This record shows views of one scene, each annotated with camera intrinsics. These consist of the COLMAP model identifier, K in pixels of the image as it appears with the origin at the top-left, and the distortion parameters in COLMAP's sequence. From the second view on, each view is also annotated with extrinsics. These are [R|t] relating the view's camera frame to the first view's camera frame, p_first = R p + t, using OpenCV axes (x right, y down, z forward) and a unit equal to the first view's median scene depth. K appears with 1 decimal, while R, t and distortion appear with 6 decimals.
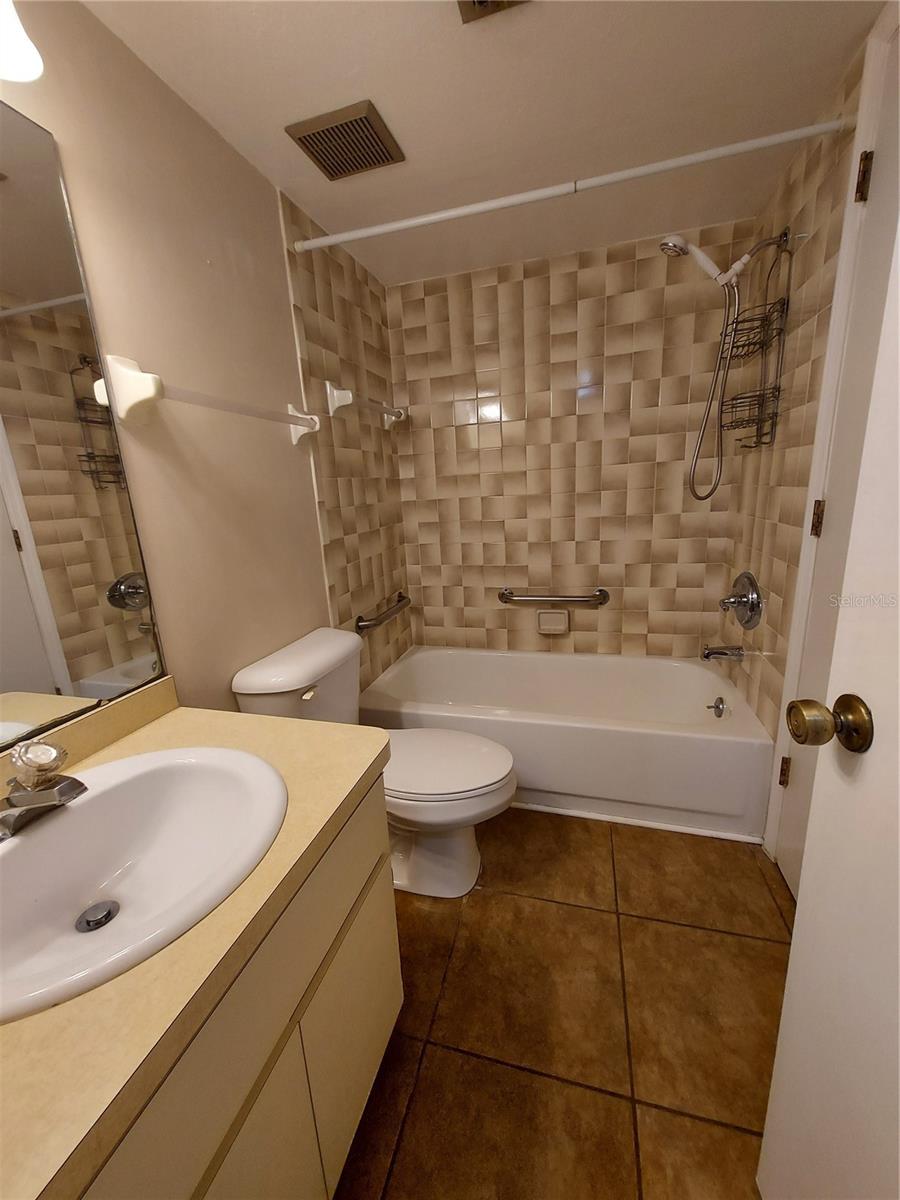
lens RADIAL K [[473.2, 0, 448.3], [0, 473.2, 601.9], [0, 0, 1]] dist [0.014268, -0.001837]
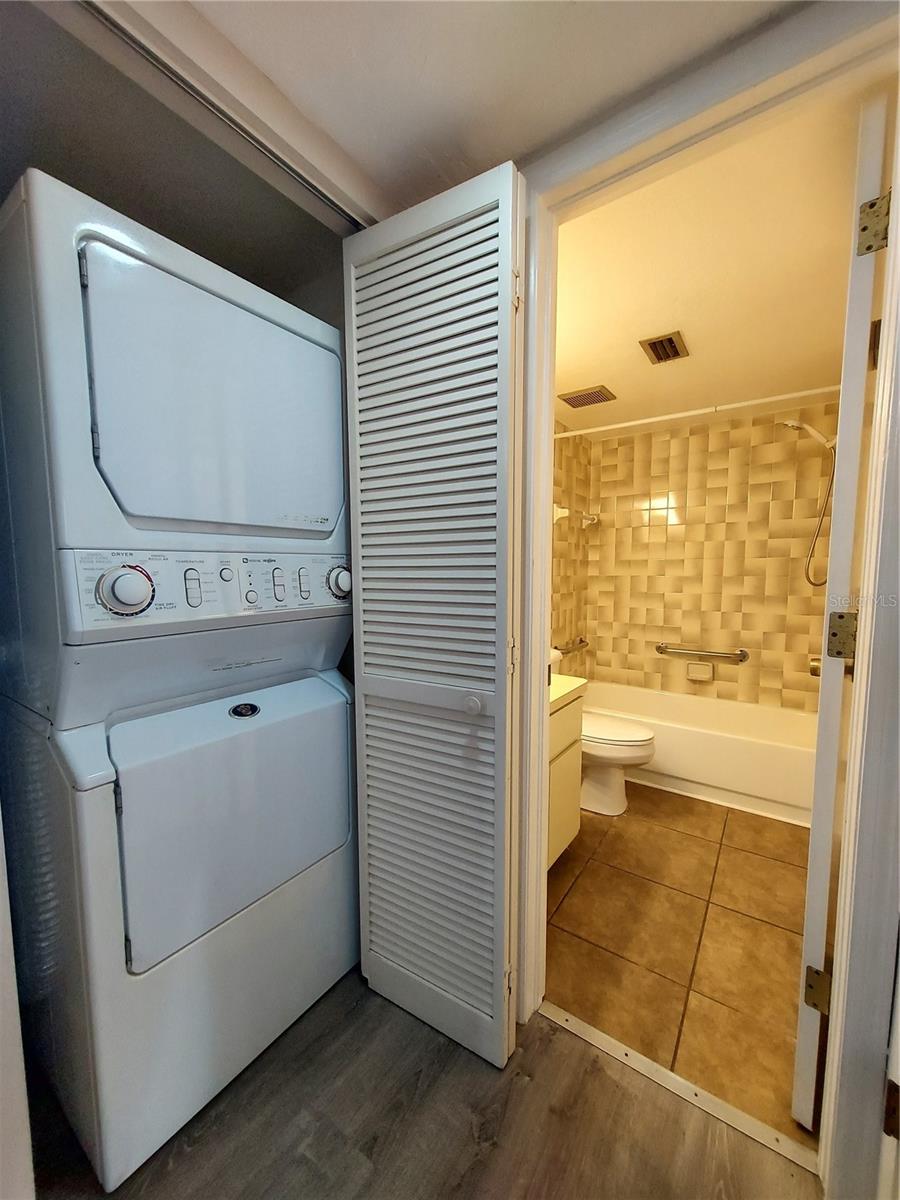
lens RADIAL K [[474.9, 0, 449.8], [0, 474.9, 612.2], [0, 0, 1]] dist [0.023922, -0.004251]
pose [[0.942233, 0.082480, -0.324646, -0.016464], [-0.125446, 0.985564, -0.113695, 0.124280], [0.310582, 0.147853, 0.938977, -0.515030]]
